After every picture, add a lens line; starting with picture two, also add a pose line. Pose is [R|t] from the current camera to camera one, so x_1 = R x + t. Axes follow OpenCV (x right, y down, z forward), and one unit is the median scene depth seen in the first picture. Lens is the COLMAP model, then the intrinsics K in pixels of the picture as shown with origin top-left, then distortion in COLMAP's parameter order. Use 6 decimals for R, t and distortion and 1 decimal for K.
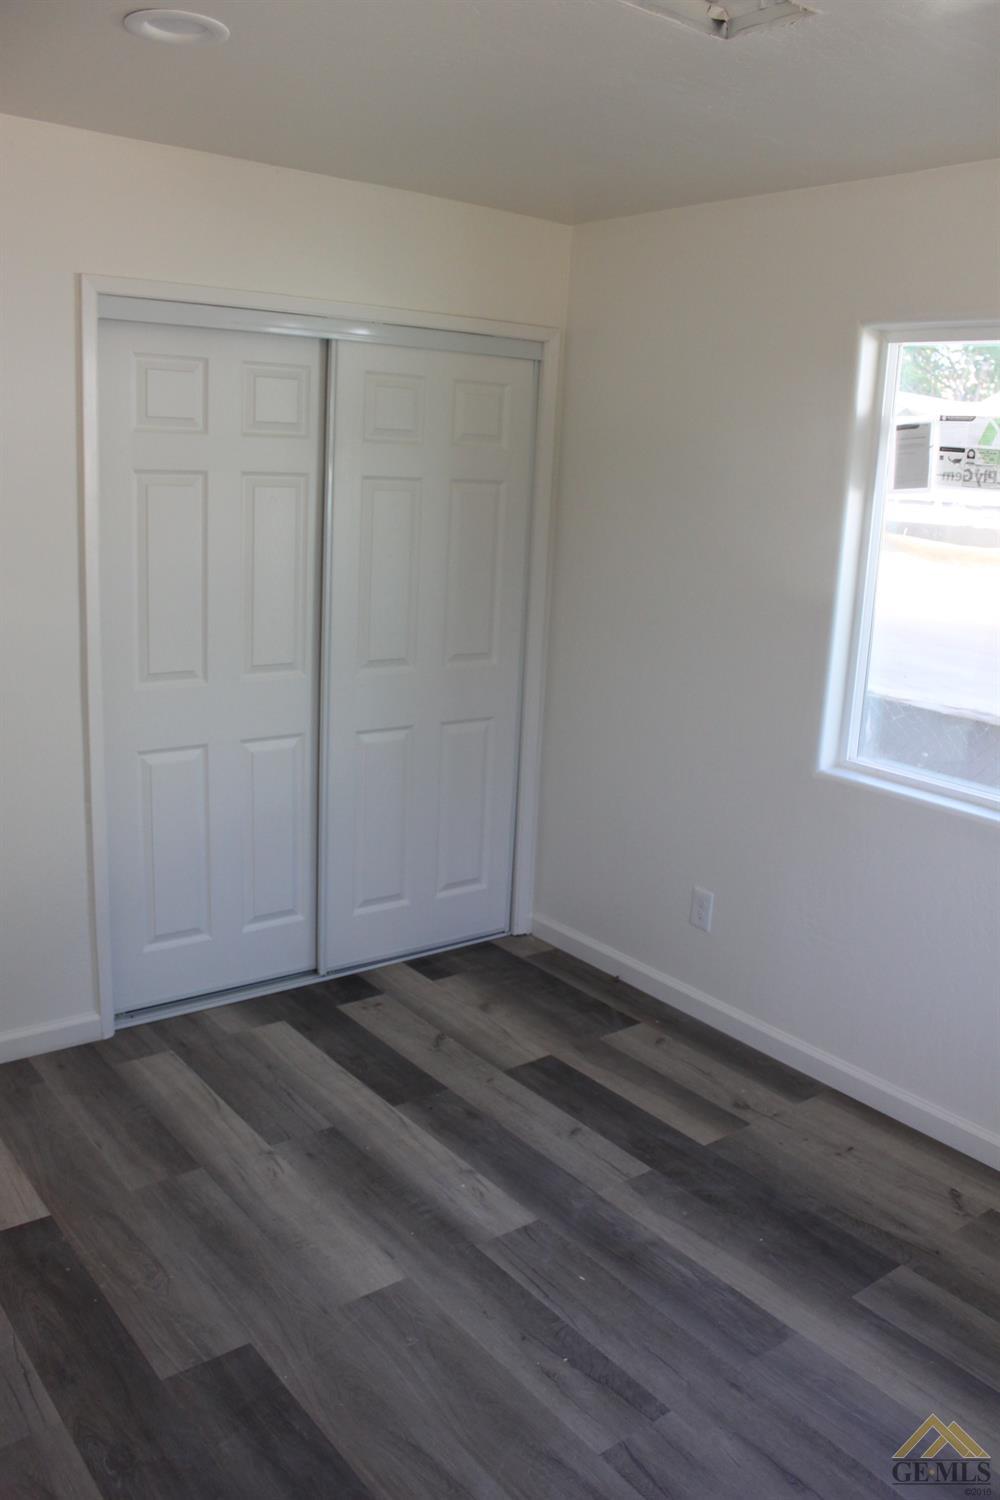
lens RADIAL K [[1247.7, 0, 514.3], [0, 1247.7, 750.2], [0, 0, 1]] dist [-0.161757, 0.141916]
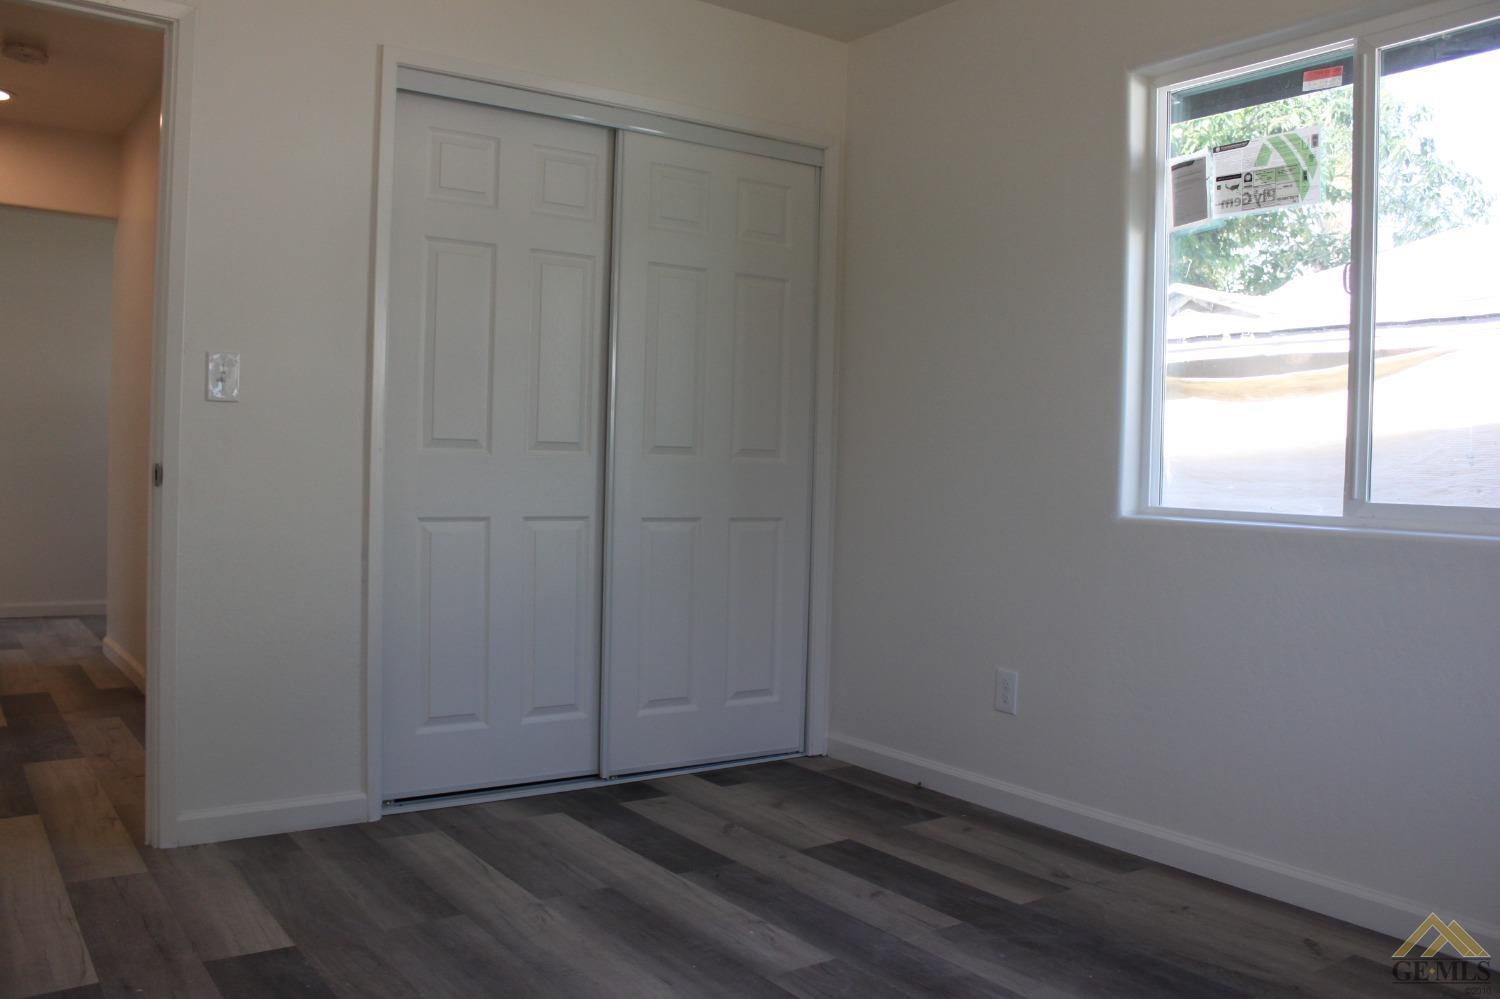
lens RADIAL K [[1247.7, 0, 745.4], [0, 1247.7, 484.8], [0, 0, 1]] dist [-0.161757, 0.141916]
pose [[0.998456, -0.022534, -0.050770, 0.005233], [0.011313, 0.977355, -0.211303, 0.189371], [0.054382, 0.210402, 0.976101, 0.047728]]
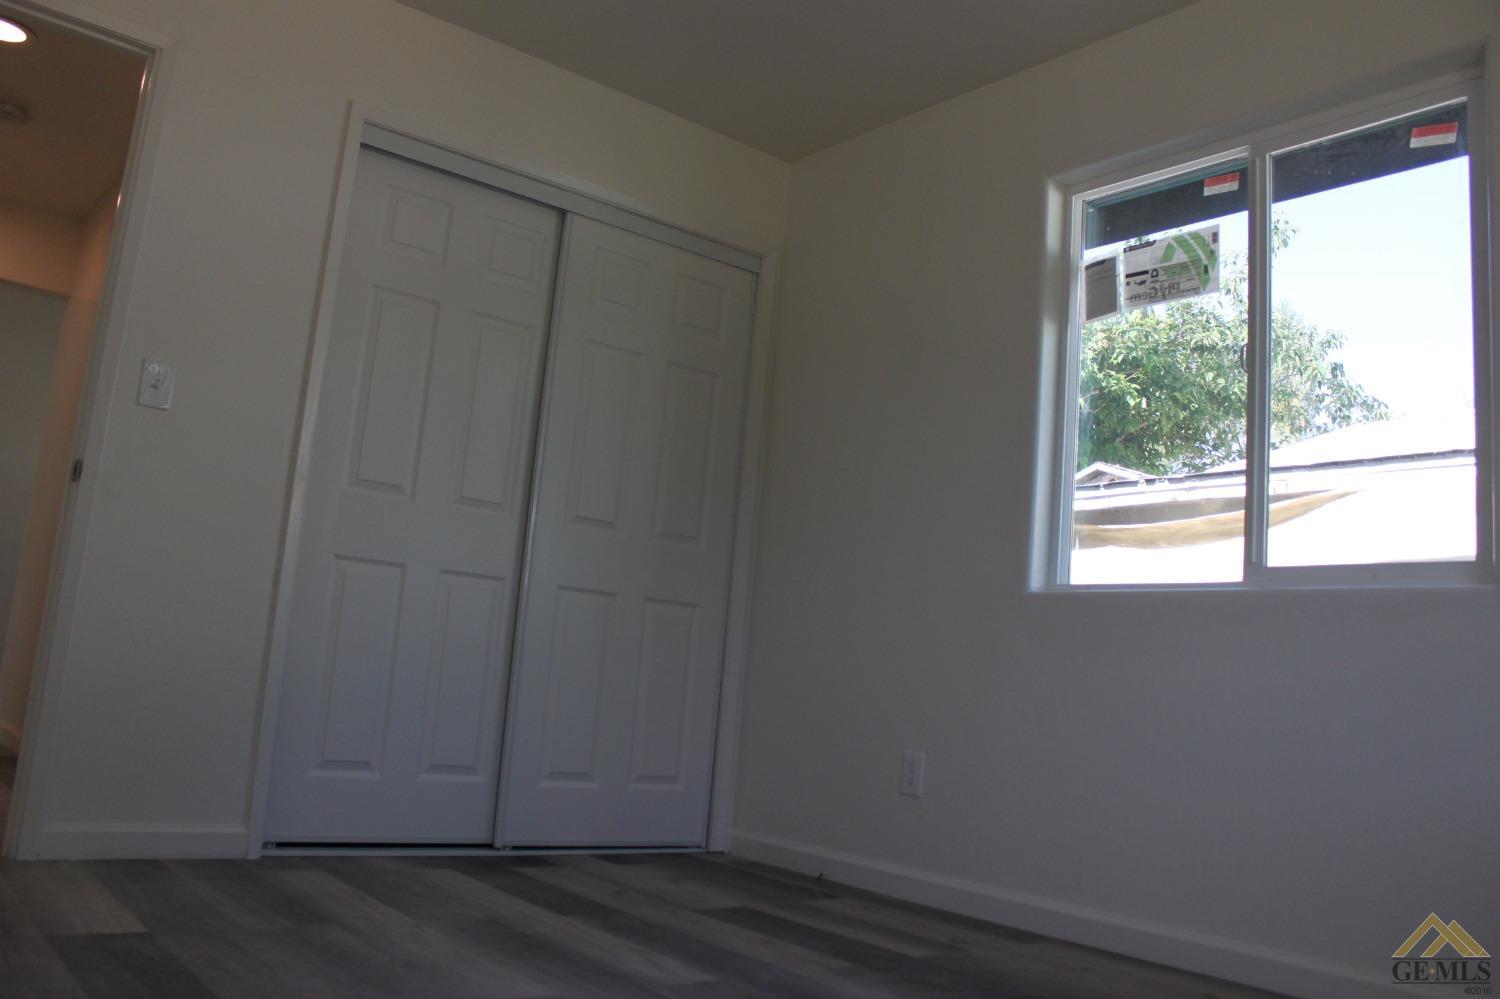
lens RADIAL K [[1247.7, 0, 748.7], [0, 1247.7, 475.4], [0, 0, 1]] dist [-0.161757, 0.141916]
pose [[0.999262, 0.038140, 0.004634, 0.017311], [-0.033455, 0.923078, -0.383156, 0.310891], [-0.018892, 0.382718, 0.923672, 0.067923]]
